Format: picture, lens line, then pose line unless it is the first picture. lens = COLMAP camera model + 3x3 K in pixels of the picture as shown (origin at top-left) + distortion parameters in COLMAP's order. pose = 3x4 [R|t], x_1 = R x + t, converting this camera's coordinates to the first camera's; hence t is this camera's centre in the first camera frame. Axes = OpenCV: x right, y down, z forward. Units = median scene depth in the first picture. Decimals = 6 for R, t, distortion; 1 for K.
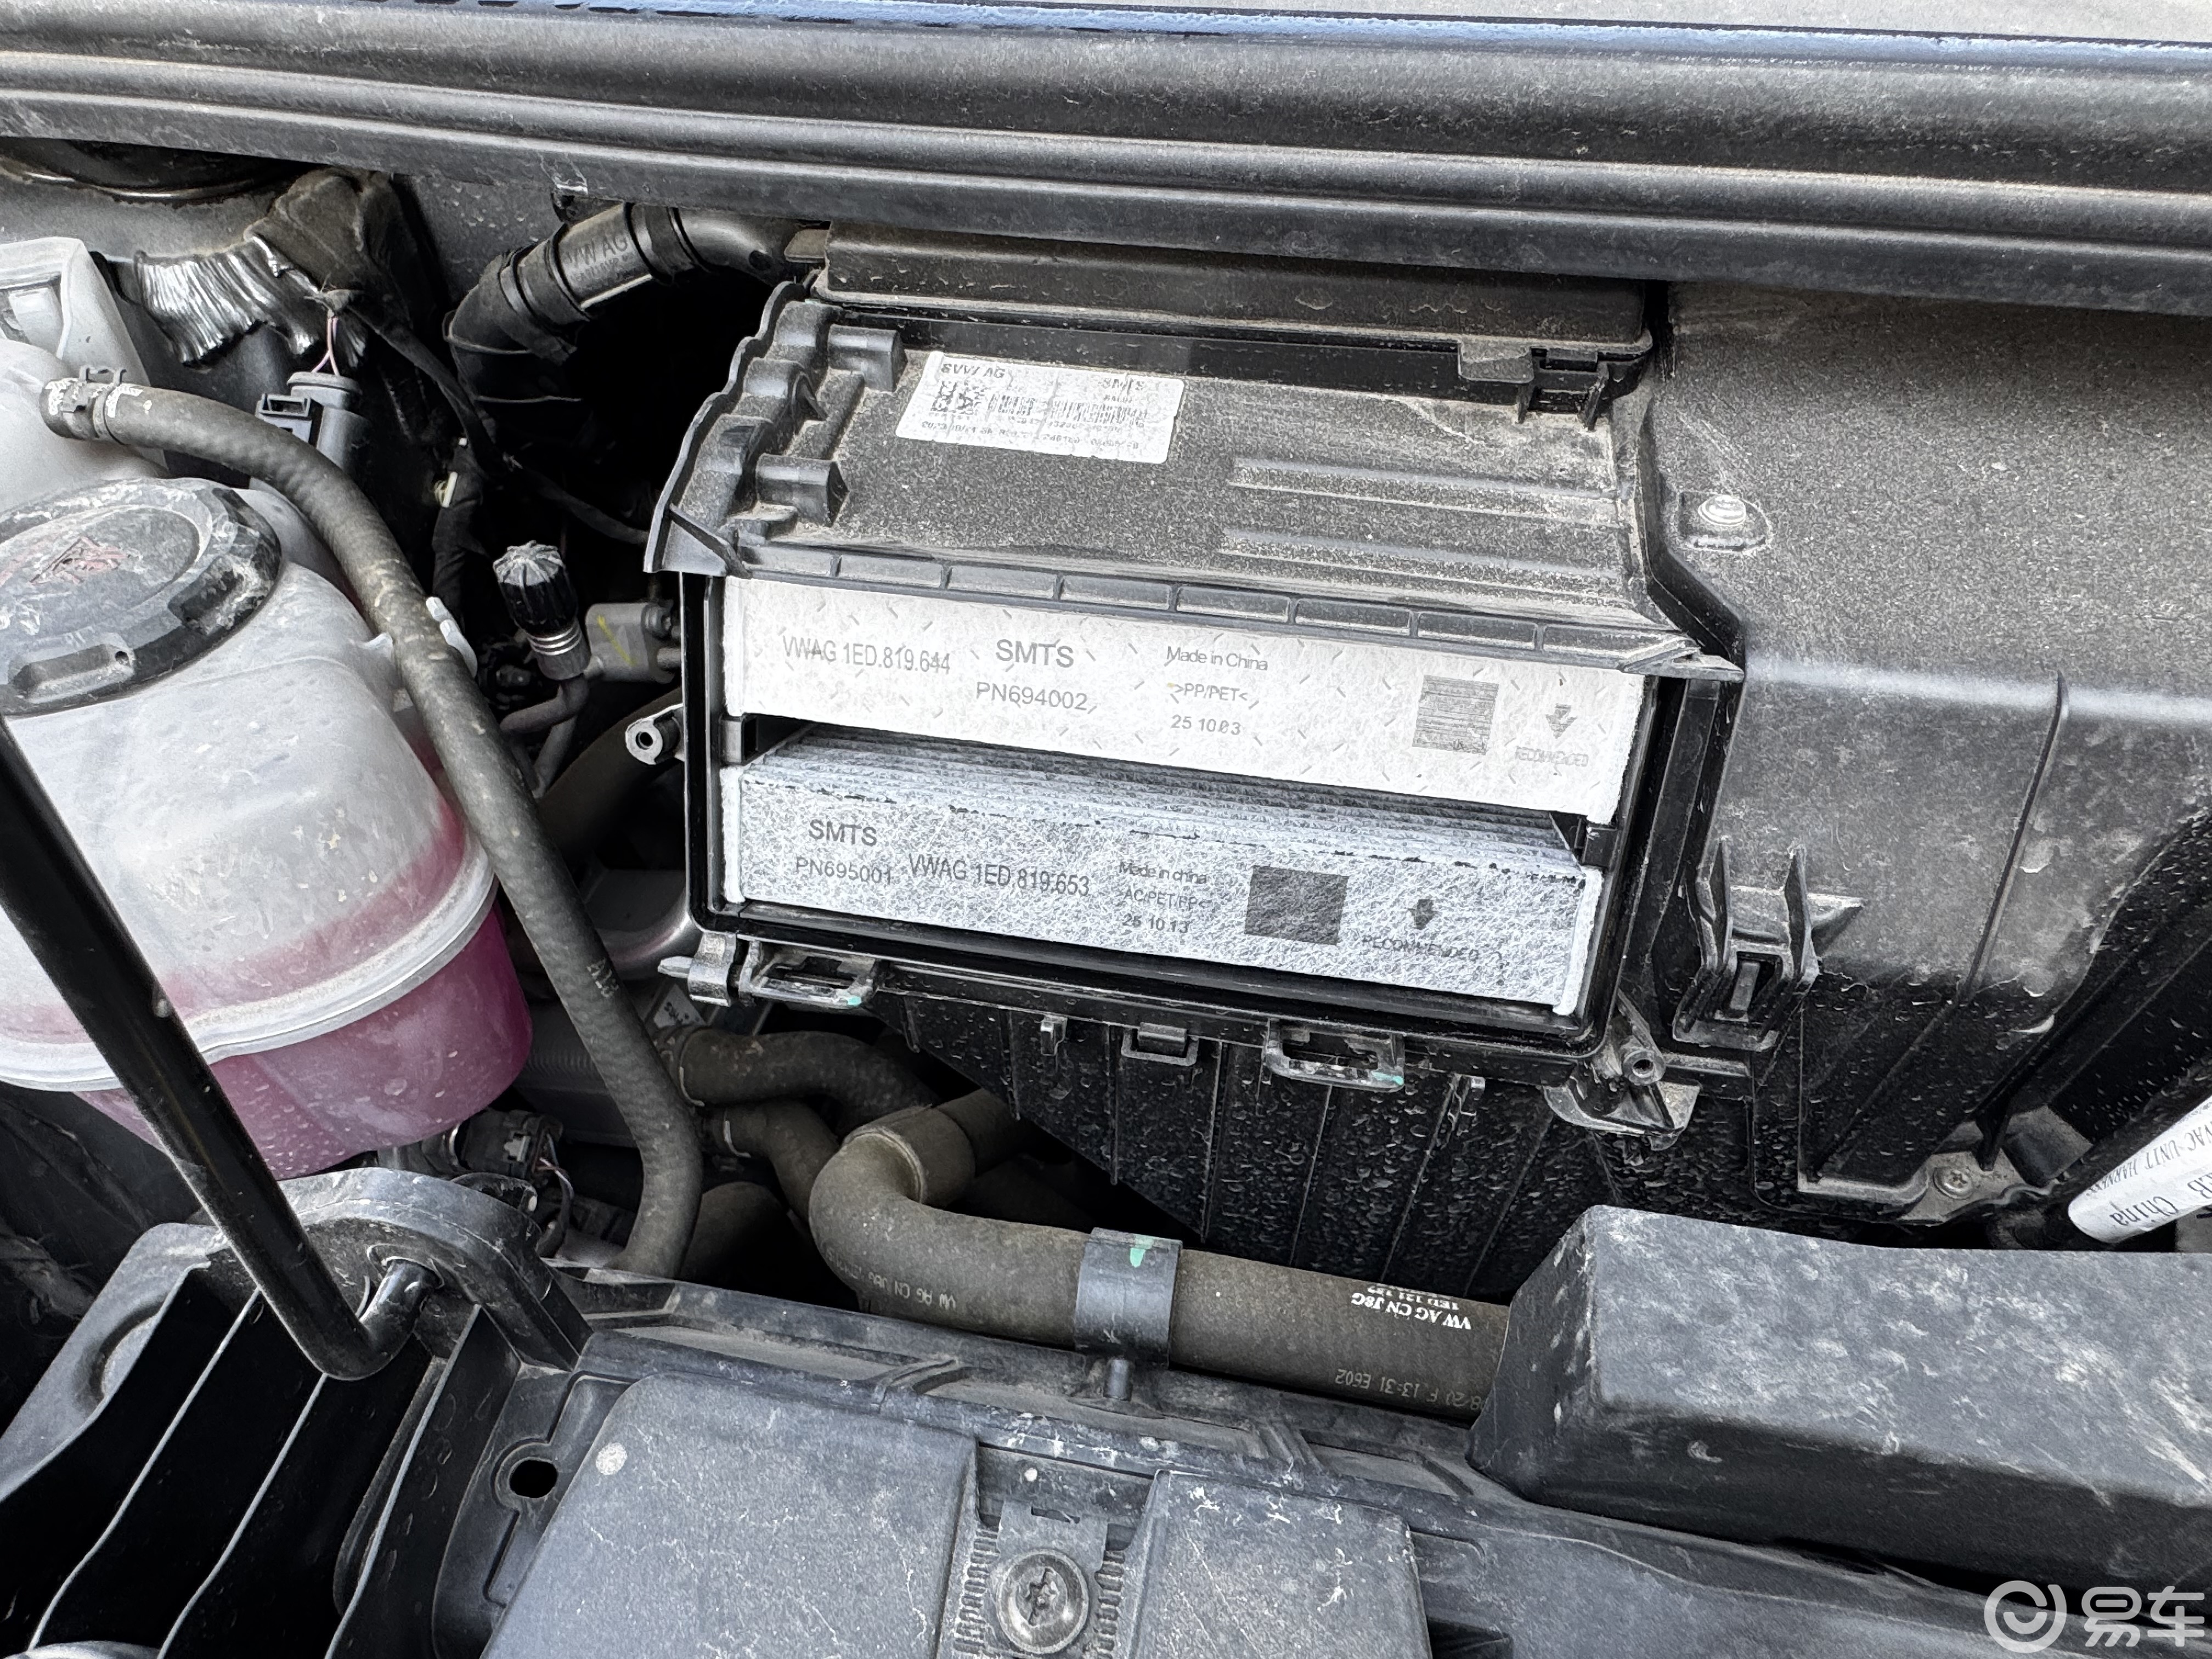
lens RADIAL K [[1305.4, 0, 1102.5], [0, 1305.4, 832.6], [0, 0, 1]] dist [-0.003810, 0.002740]
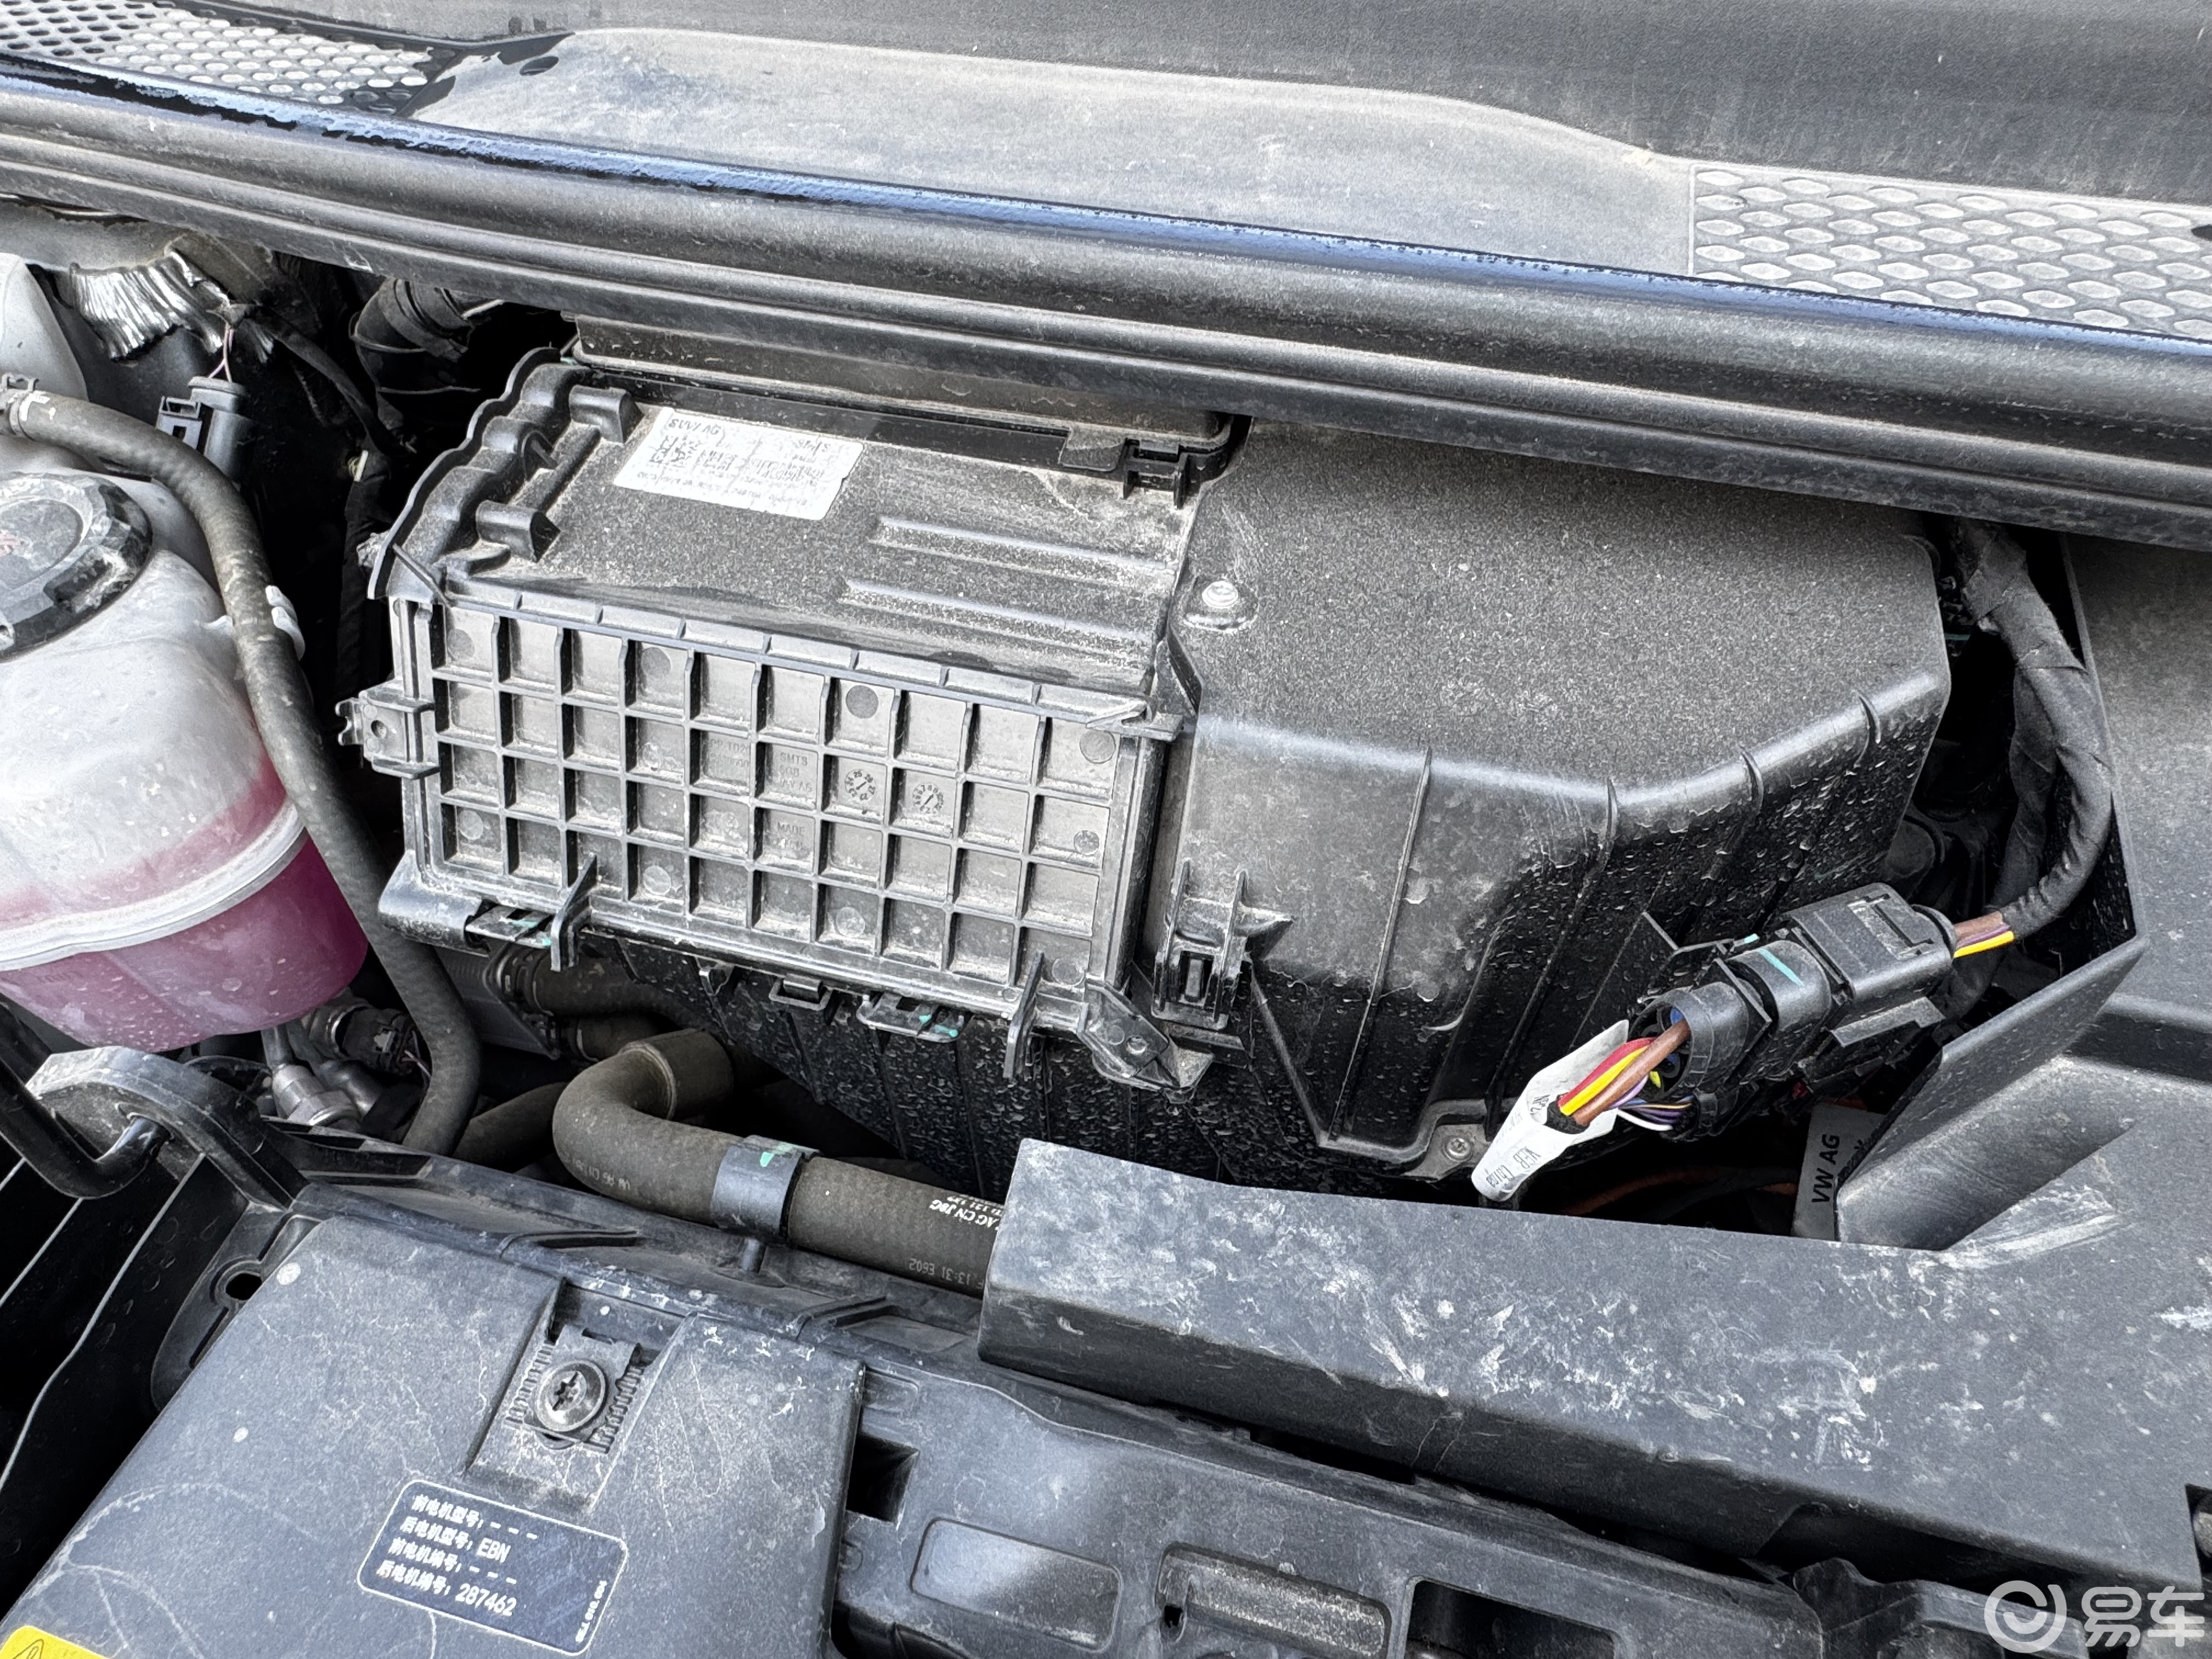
lens RADIAL K [[1305.4, 0, 1107.8], [0, 1305.4, 828.3], [0, 0, 1]] dist [-0.003810, 0.002740]
pose [[0.997319, 0.060425, -0.041287, 0.394897], [-0.058454, 0.997165, 0.047388, -0.071192], [0.044033, -0.044847, 0.998023, -0.224937]]
